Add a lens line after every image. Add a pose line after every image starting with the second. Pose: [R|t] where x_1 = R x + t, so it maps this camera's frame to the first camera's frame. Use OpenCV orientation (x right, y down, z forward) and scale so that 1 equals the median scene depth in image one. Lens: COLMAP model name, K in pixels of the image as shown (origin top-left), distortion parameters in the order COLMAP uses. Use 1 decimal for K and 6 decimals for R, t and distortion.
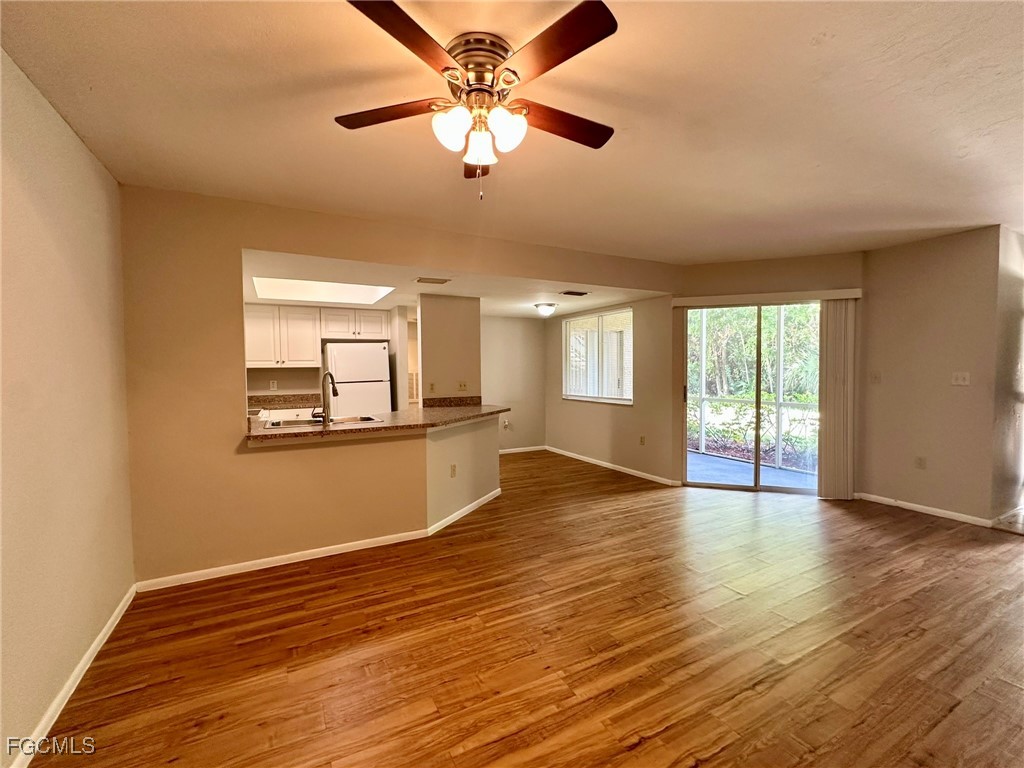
lens RADIAL K [[439.2, 0, 512.0], [0, 439.2, 384.0], [0, 0, 1]] dist [-0.002907, 0.000177]
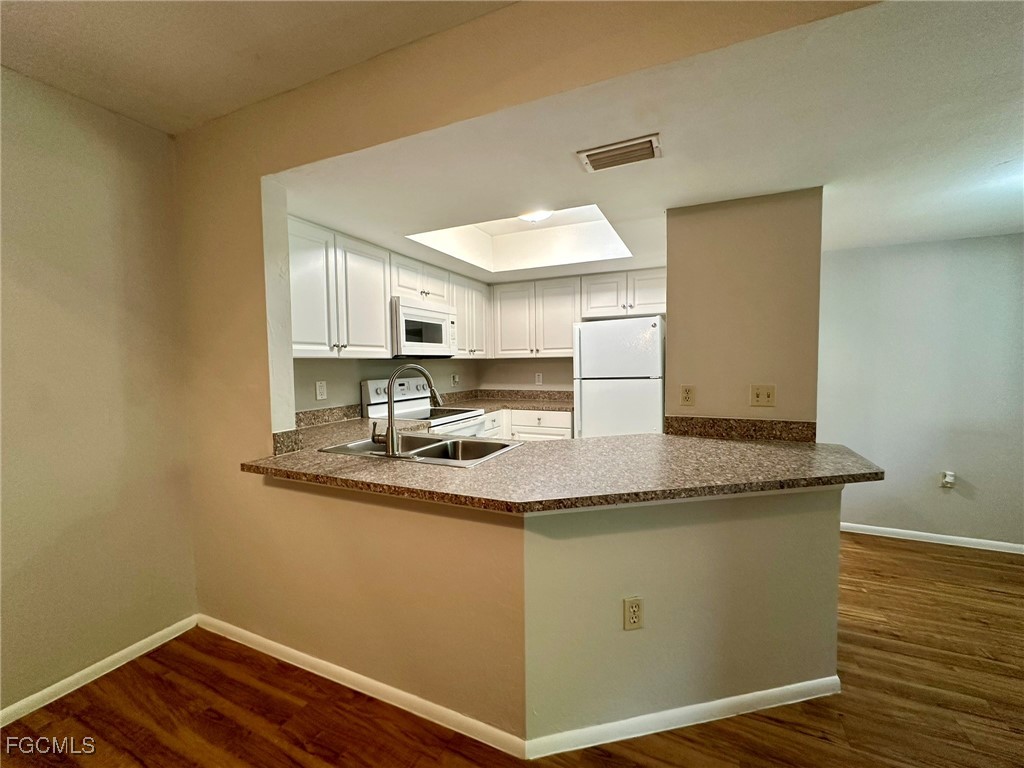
lens RADIAL K [[422.1, 0, 512.0], [0, 422.1, 384.0], [0, 0, 1]] dist [-0.003620, 0.000958]
pose [[0.606967, 0.043933, -0.793511, 0.102197], [-0.022554, 0.999021, 0.038060, -0.025928], [0.794407, -0.005204, 0.607364, 0.737229]]
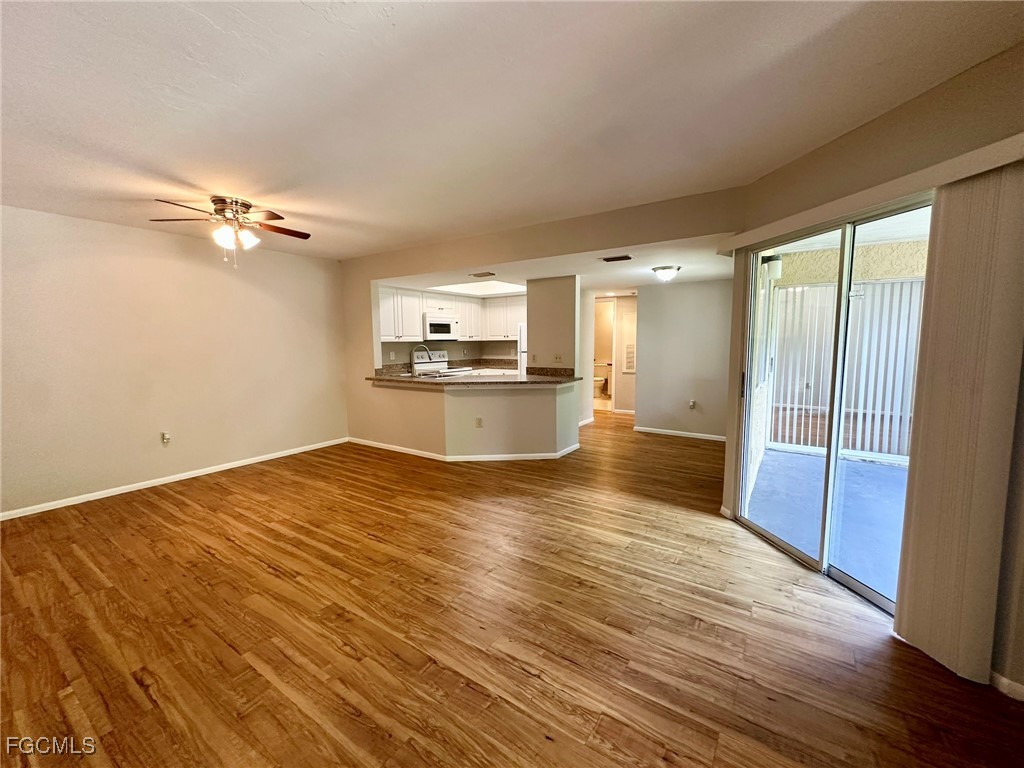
lens RADIAL K [[422.1, 0, 512.0], [0, 422.1, 384.0], [0, 0, 1]] dist [-0.003620, 0.000958]
pose [[0.464103, 0.096735, -0.880483, 1.083139], [-0.026253, 0.995084, 0.095488, -0.041174], [0.885392, -0.021201, 0.464361, 0.548717]]
